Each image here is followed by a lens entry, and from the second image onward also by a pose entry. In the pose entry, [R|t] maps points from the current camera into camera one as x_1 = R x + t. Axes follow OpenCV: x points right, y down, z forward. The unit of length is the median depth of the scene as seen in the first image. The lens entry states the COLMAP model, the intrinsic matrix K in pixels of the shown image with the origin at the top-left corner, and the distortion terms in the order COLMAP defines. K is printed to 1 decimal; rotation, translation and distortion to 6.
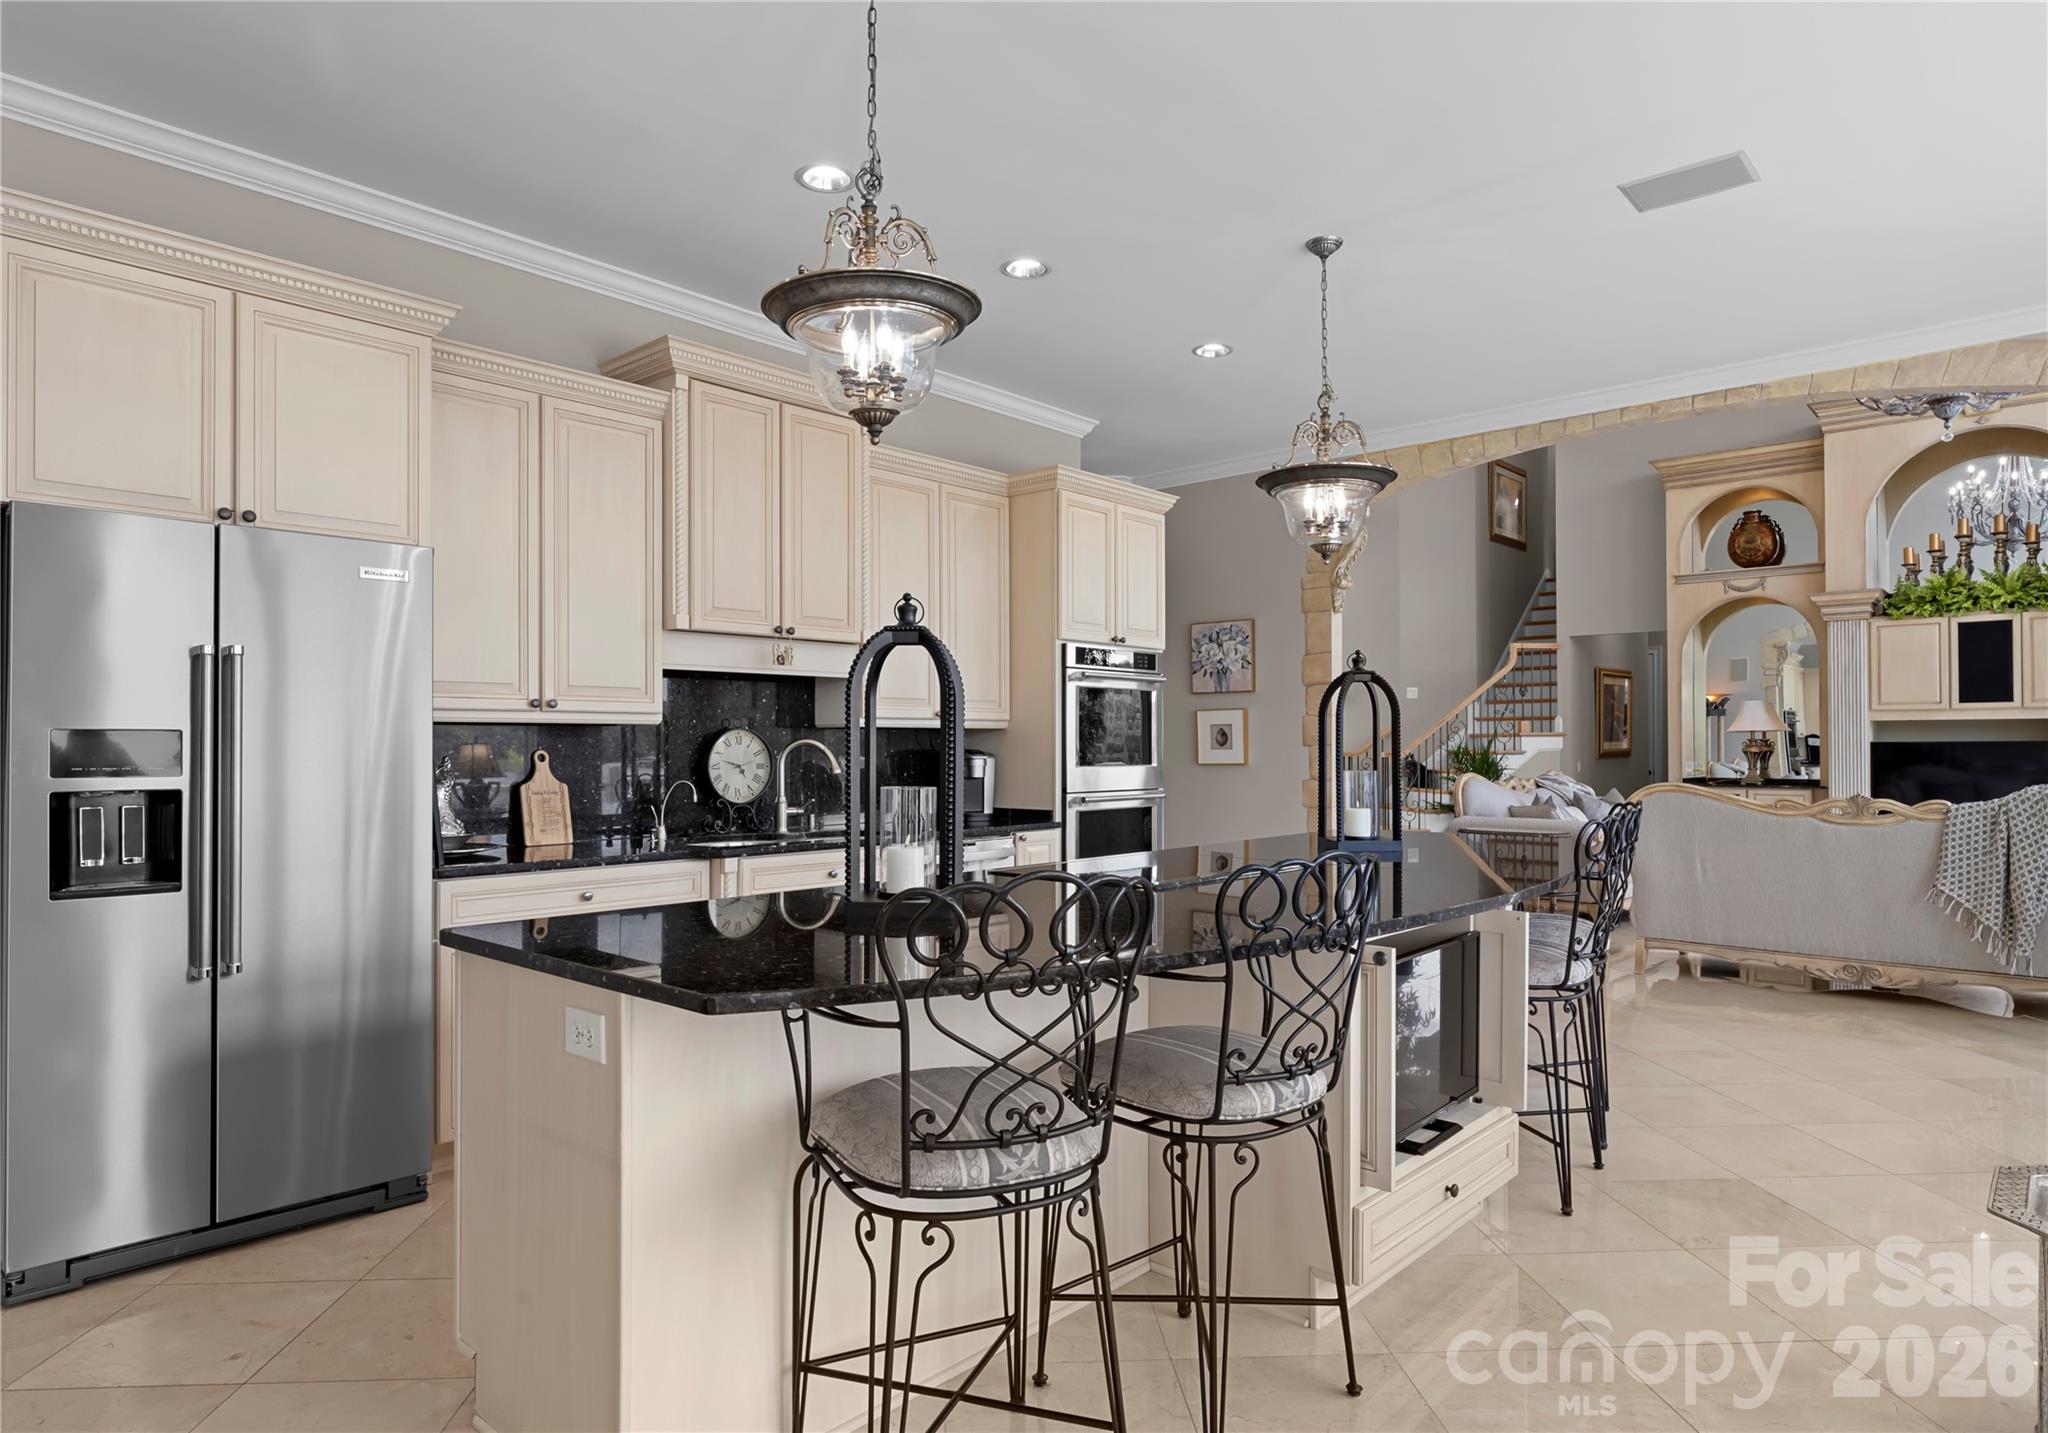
lens RADIAL K [[1176.2, 0, 989.6], [0, 1176.2, 730.5], [0, 0, 1]] dist [-0.002843, -0.012088]
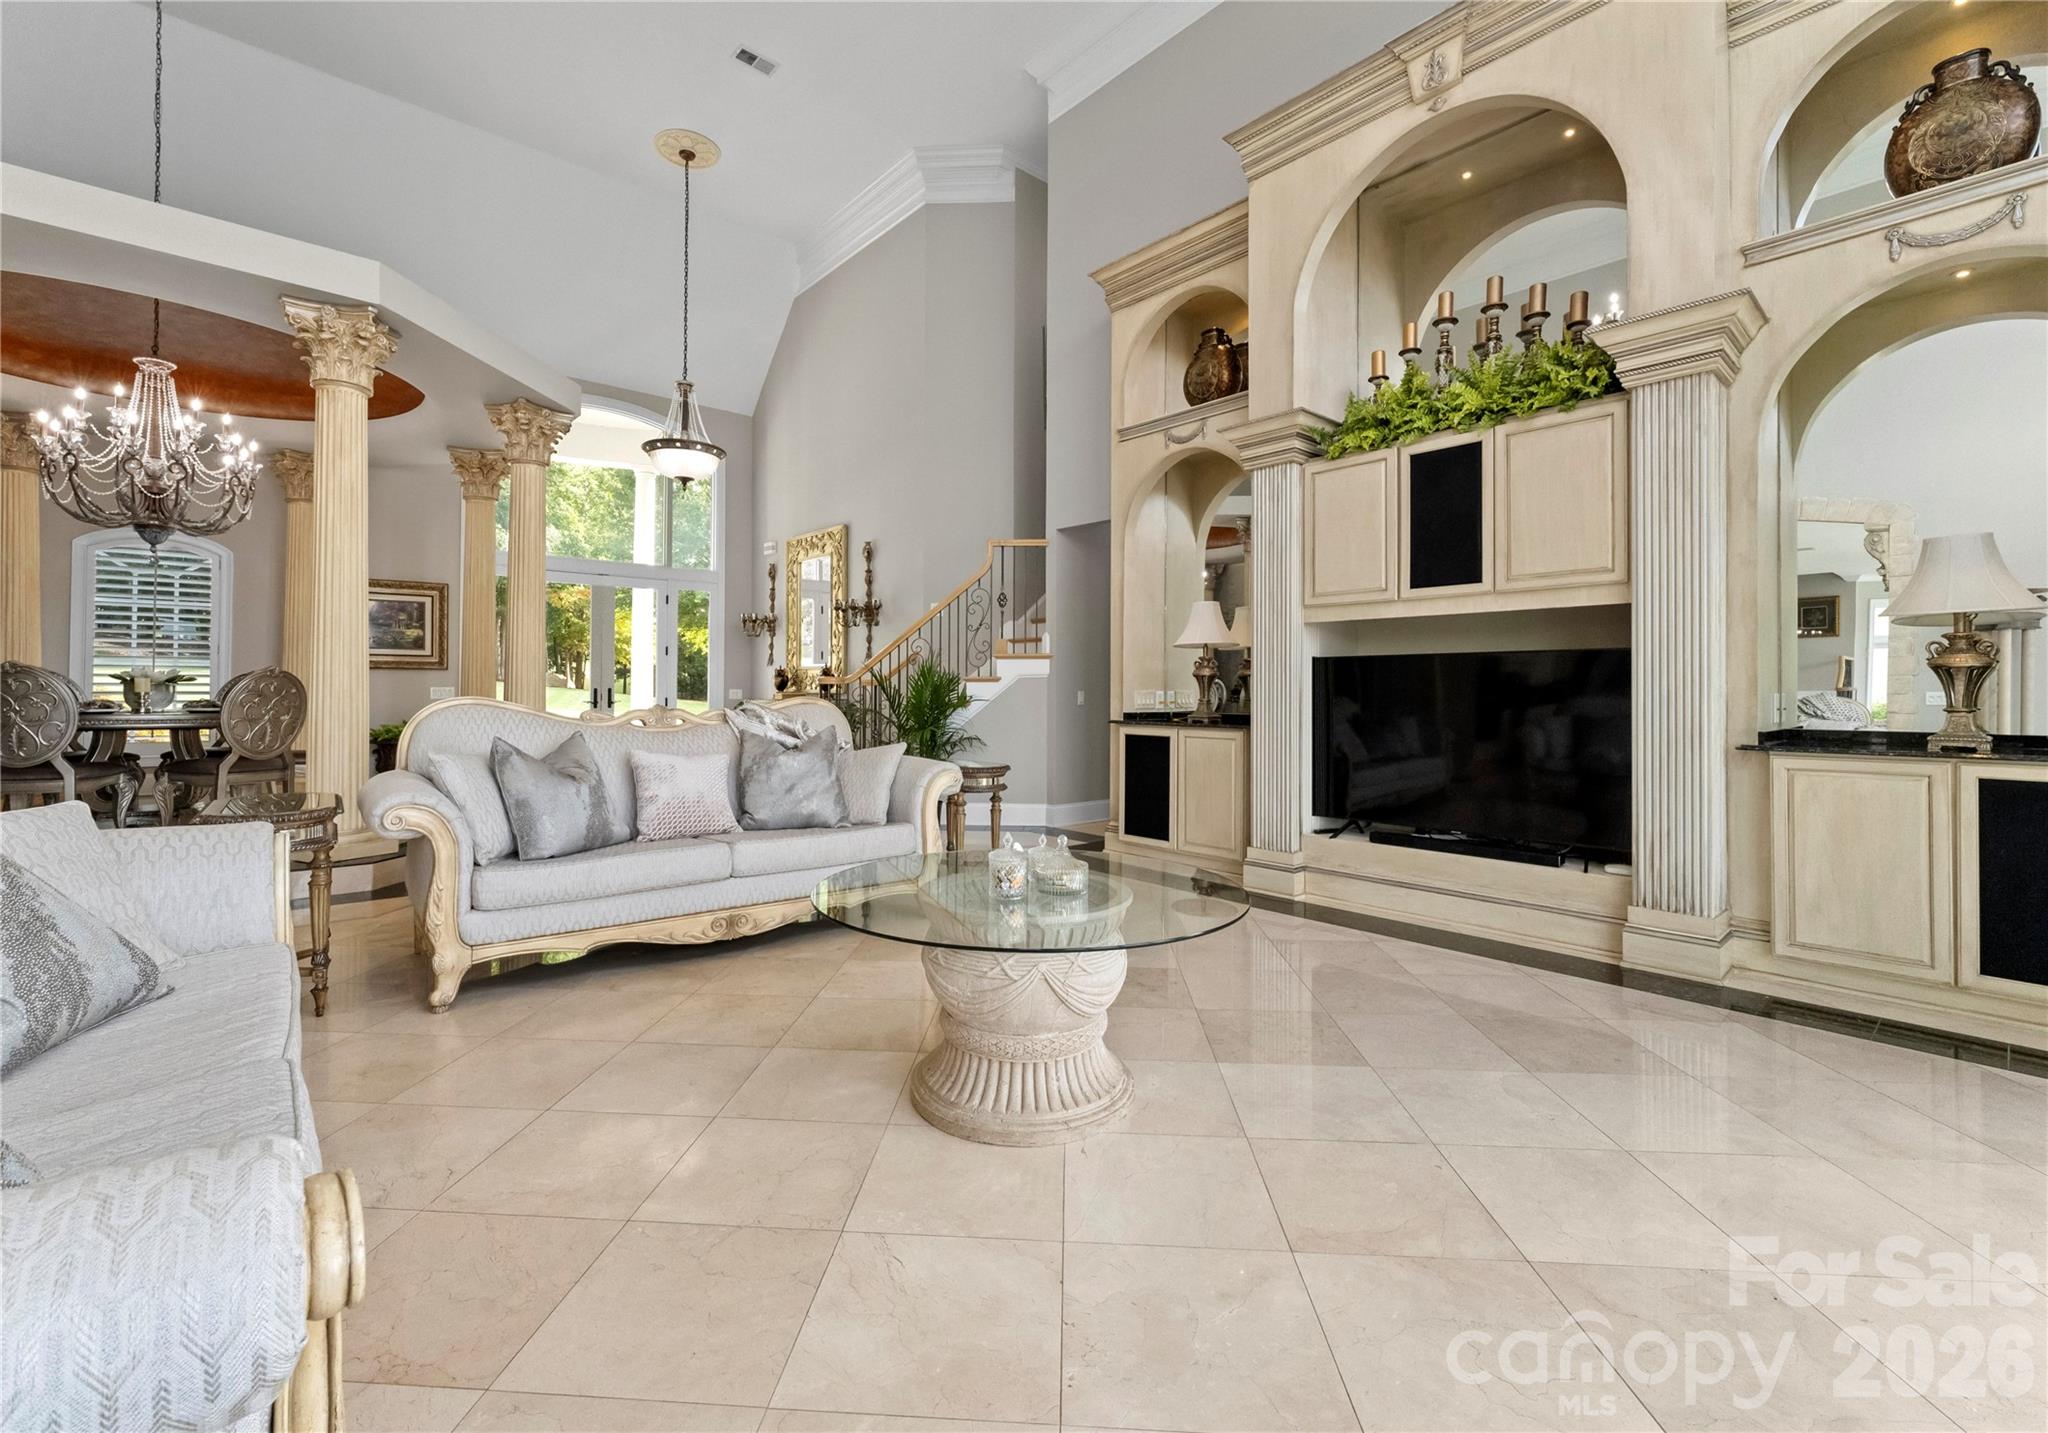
lens RADIAL K [[904.9, 0, 1029.1], [0, 904.9, 684.2], [0, 0, 1]] dist [-0.001007, 0.000061]
pose [[0.995538, 0.002611, -0.094324, 0.645678], [-0.001997, 0.999976, 0.006602, 0.021757], [0.094339, -0.006384, 0.995520, 0.492007]]
